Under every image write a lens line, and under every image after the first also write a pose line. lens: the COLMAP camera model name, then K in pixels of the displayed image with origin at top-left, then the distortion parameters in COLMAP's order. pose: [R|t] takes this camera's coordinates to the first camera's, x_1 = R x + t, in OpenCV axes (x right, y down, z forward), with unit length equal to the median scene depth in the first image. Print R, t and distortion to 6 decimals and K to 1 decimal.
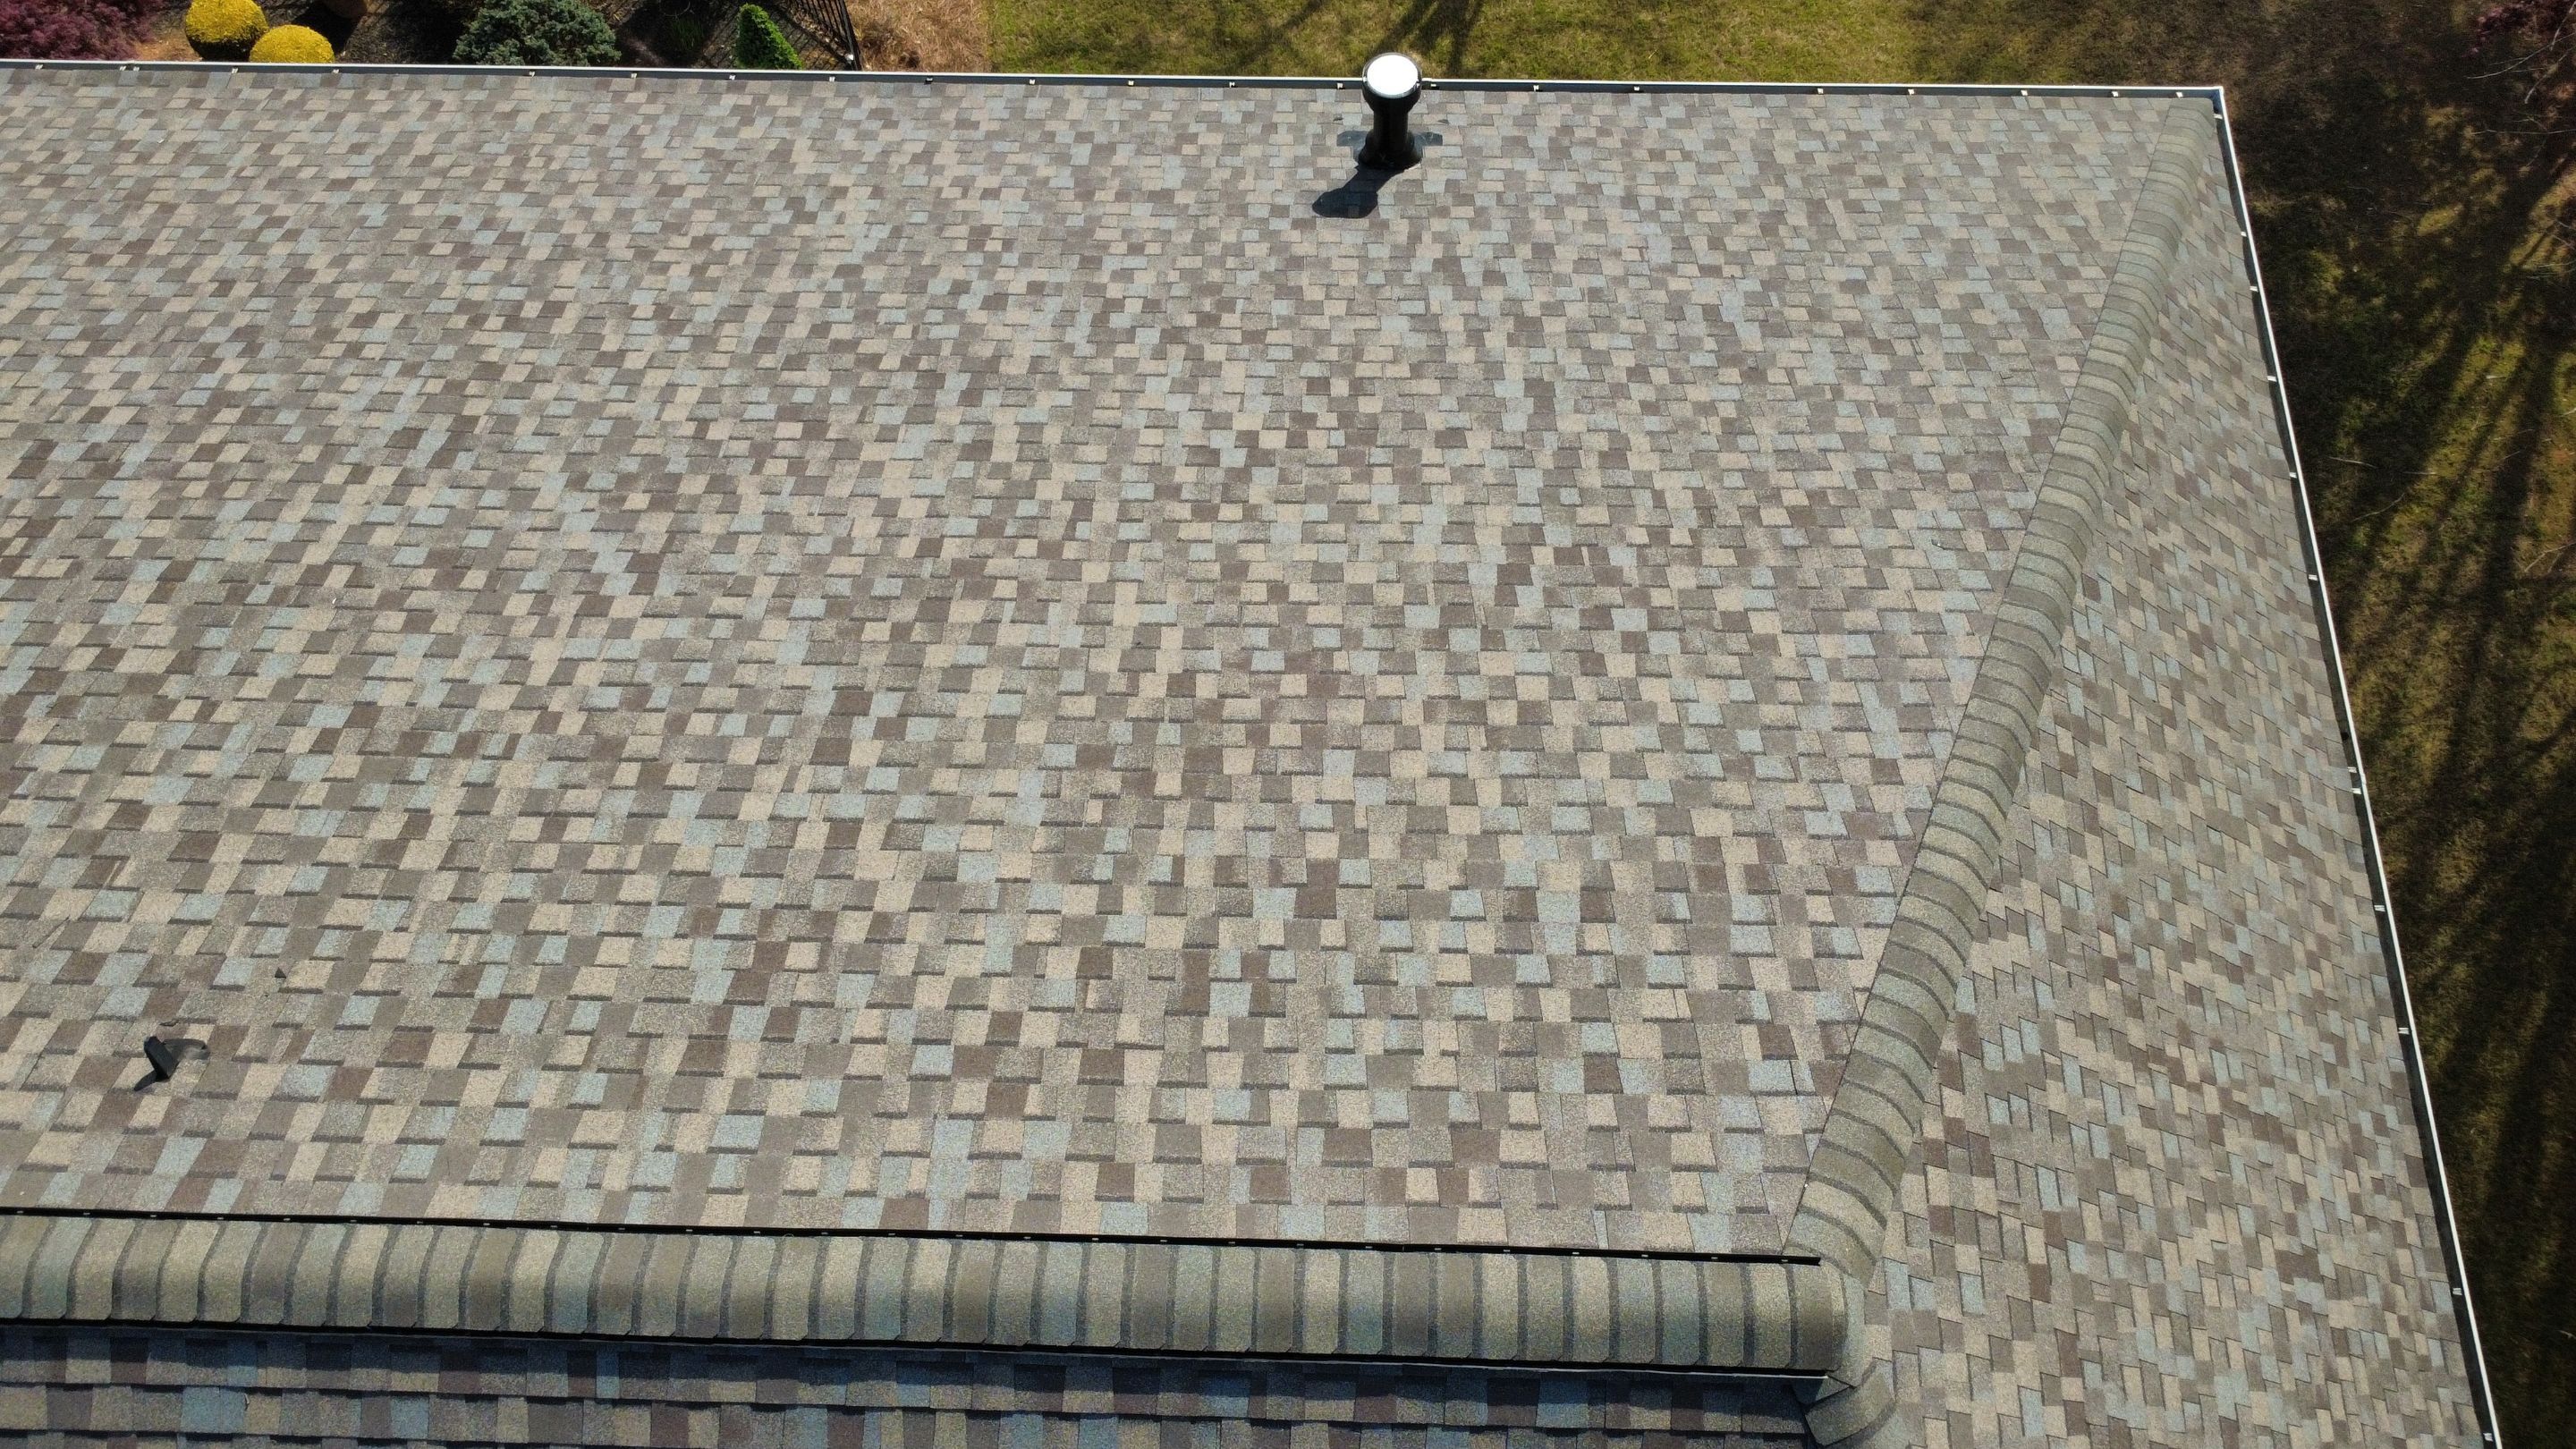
lens RADIAL K [[1895.8, 0, 1288.0], [0, 1895.8, 724.5], [0, 0, 1]] dist [0.003765, -0.002000]
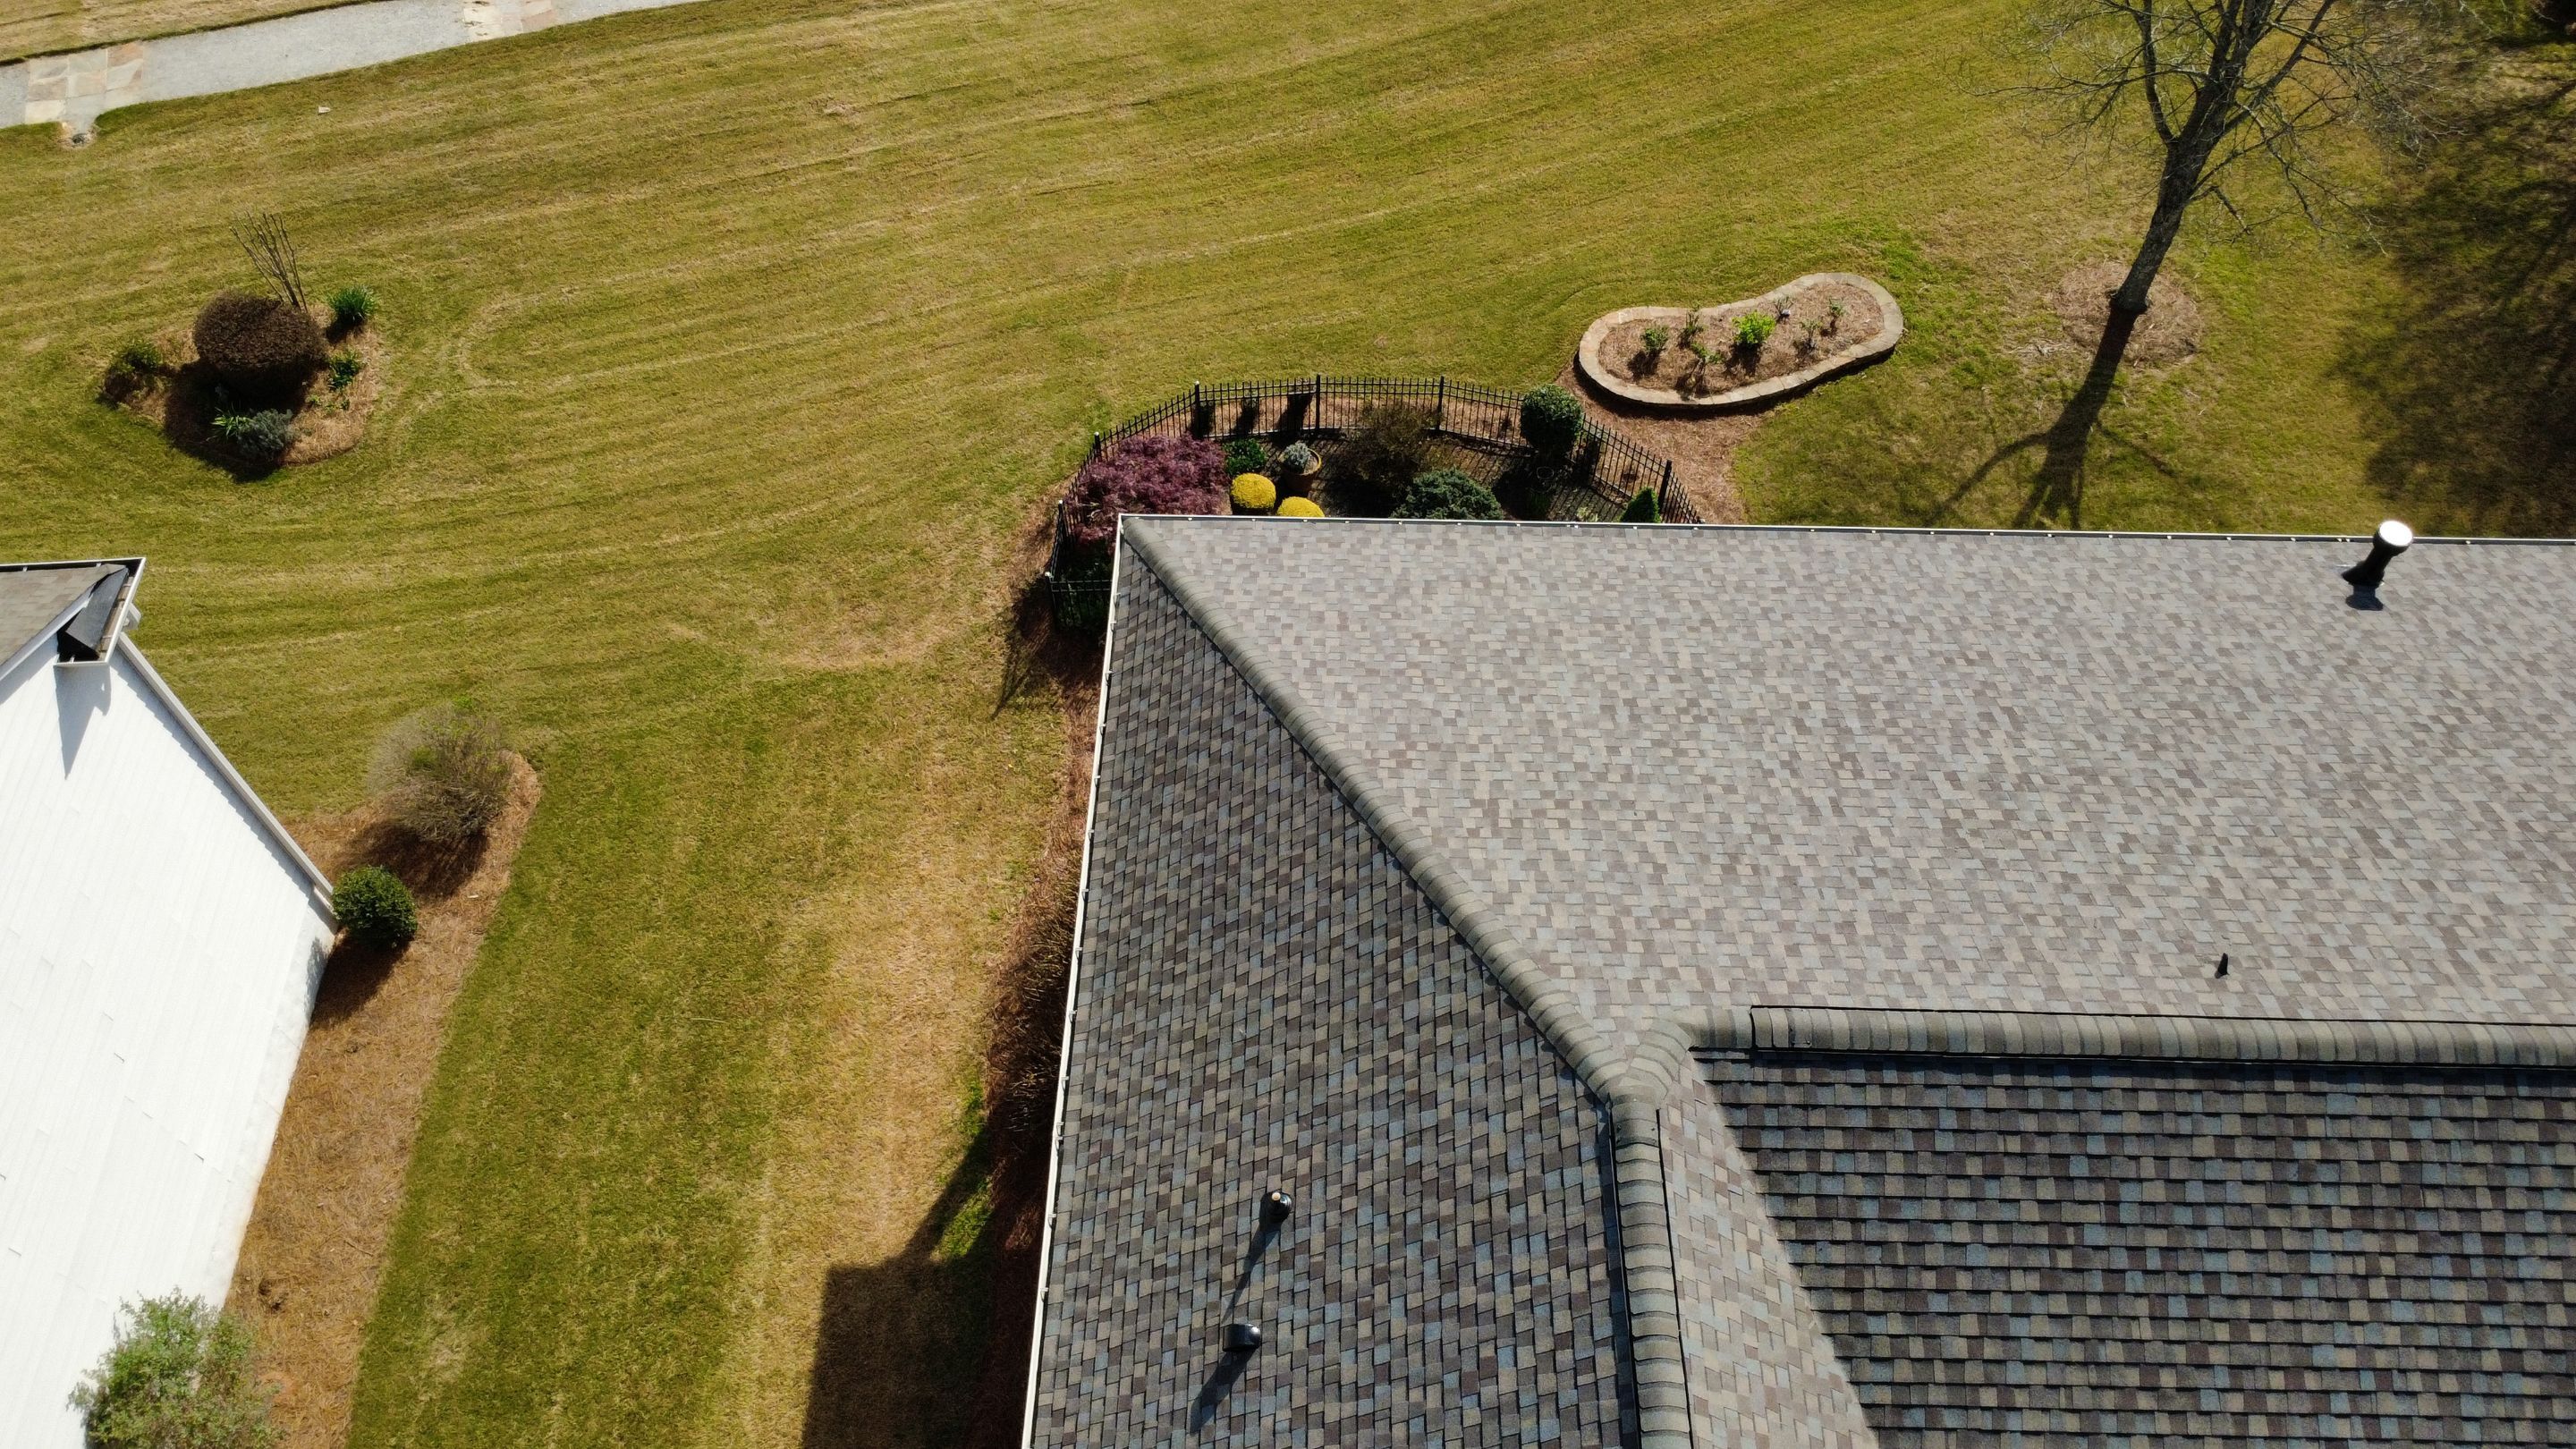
lens RADIAL K [[1895.8, 0, 1288.0], [0, 1895.8, 724.5], [0, 0, 1]] dist [0.003765, -0.002000]
pose [[0.999885, 0.004394, 0.014538, -1.827288], [-0.000976, 0.973841, -0.227228, 0.433696], [-0.015157, 0.227187, 0.973733, -1.236623]]
